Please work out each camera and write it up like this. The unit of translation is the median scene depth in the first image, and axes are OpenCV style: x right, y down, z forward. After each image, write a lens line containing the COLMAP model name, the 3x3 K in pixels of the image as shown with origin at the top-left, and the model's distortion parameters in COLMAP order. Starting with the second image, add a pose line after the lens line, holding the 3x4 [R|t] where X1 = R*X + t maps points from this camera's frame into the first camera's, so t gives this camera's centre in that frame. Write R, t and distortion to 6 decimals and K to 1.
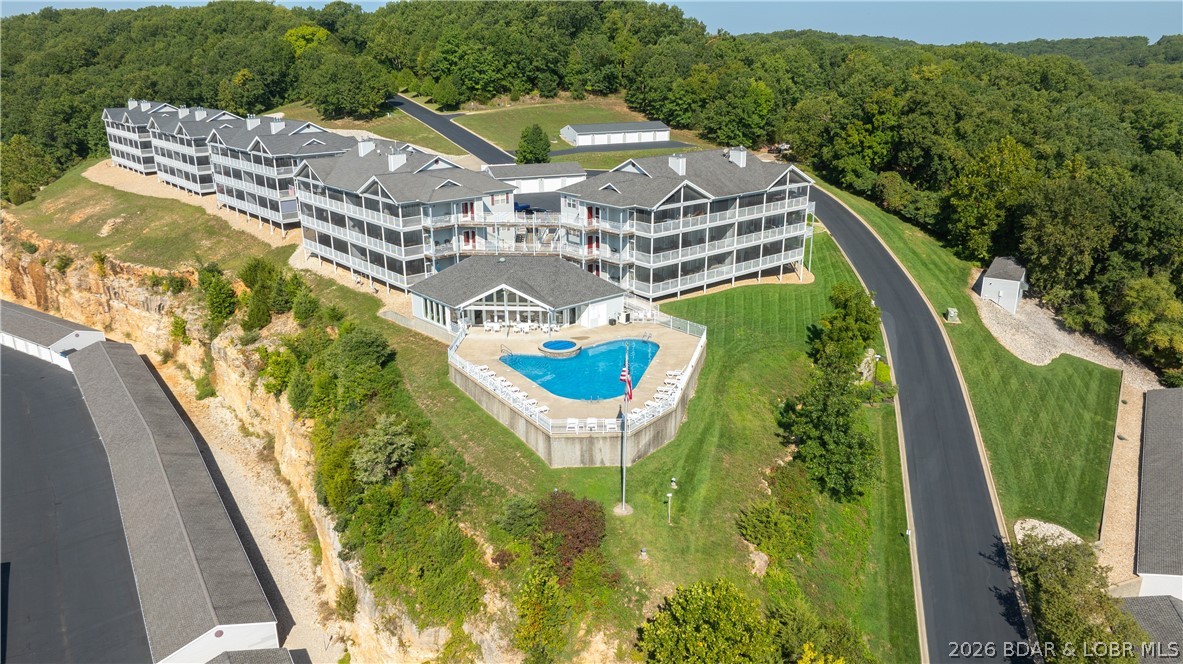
lens RADIAL K [[835.3, 0, 591.5], [0, 835.3, 332.0], [0, 0, 1]] dist [-0.037545, 0.034675]
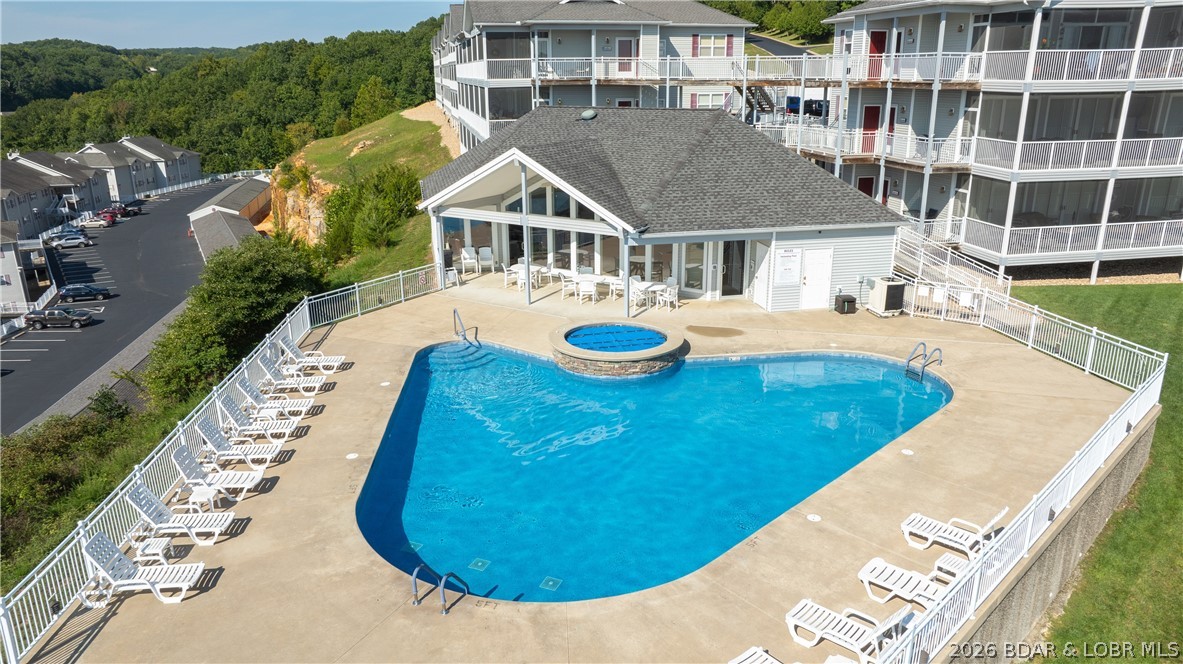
lens RADIAL K [[835.3, 0, 591.5], [0, 835.3, 332.0], [0, 0, 1]] dist [-0.037545, 0.034675]
pose [[0.874192, 0.143141, -0.464003, 0.077655], [-0.149937, 0.988441, 0.022441, 0.005905], [0.461852, 0.049954, 0.885549, 0.538958]]
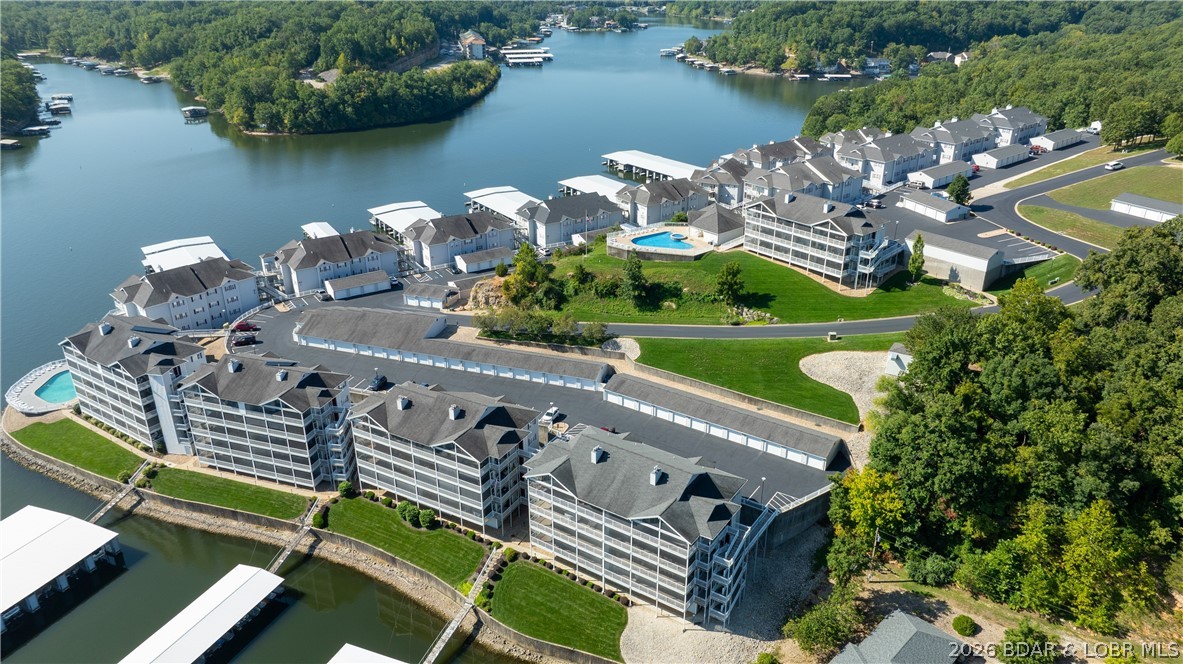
lens RADIAL K [[835.3, 0, 591.5], [0, 835.3, 332.0], [0, 0, 1]] dist [-0.037545, 0.034675]
pose [[-0.013836, 0.413088, -0.910586, 1.970582], [-0.310774, 0.863795, 0.396583, -0.540199], [0.950383, 0.288473, 0.116426, 0.377540]]
